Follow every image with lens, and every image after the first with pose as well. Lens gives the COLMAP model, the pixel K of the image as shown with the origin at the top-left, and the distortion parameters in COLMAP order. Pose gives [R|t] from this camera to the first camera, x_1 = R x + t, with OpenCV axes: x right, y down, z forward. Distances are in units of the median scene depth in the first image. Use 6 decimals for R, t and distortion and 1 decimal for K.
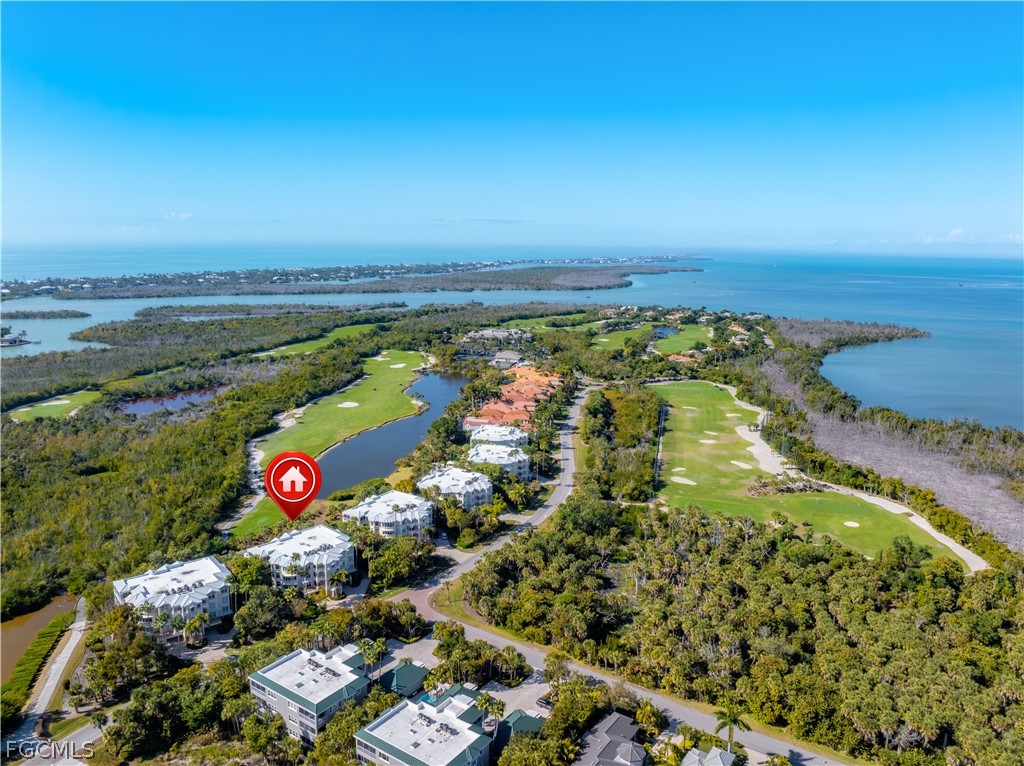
lens RADIAL K [[716.8, 0, 511.0], [0, 716.8, 380.4], [0, 0, 1]] dist [-0.035247, -0.000849]
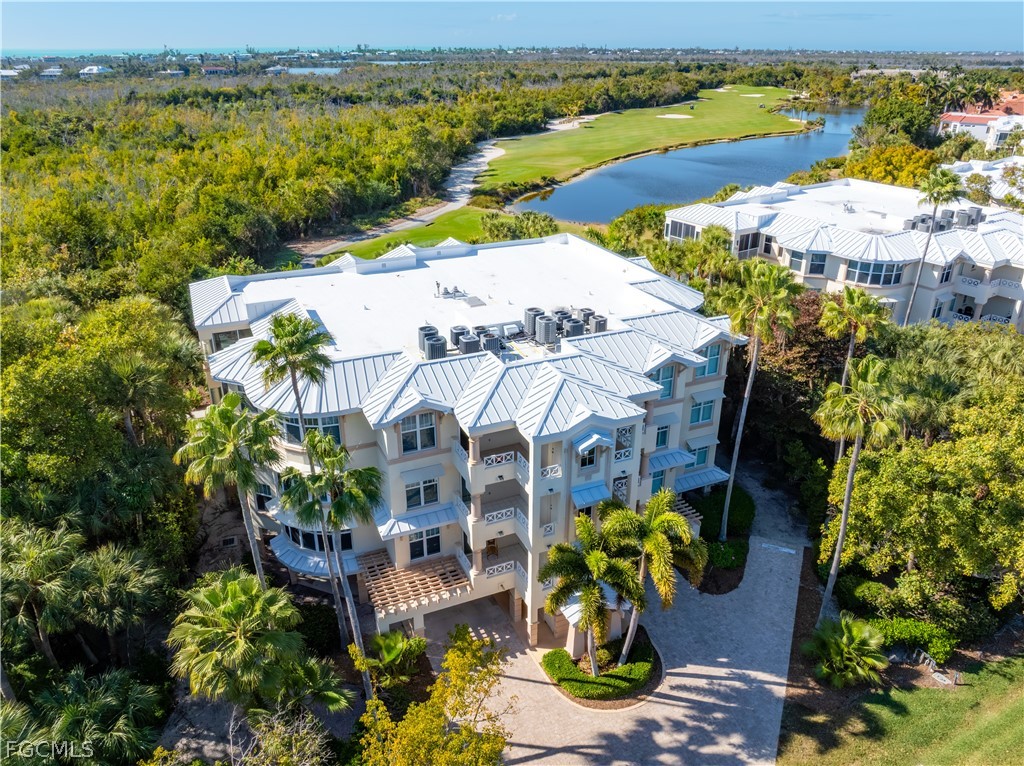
lens RADIAL K [[716.8, 0, 507.6], [0, 716.8, 385.4], [0, 0, 1]] dist [-0.035247, -0.000849]
pose [[0.909581, 0.155801, -0.385212, -0.184724], [-0.052925, 0.962934, 0.264495, 0.183541], [0.412142, -0.220193, 0.884112, 0.758837]]
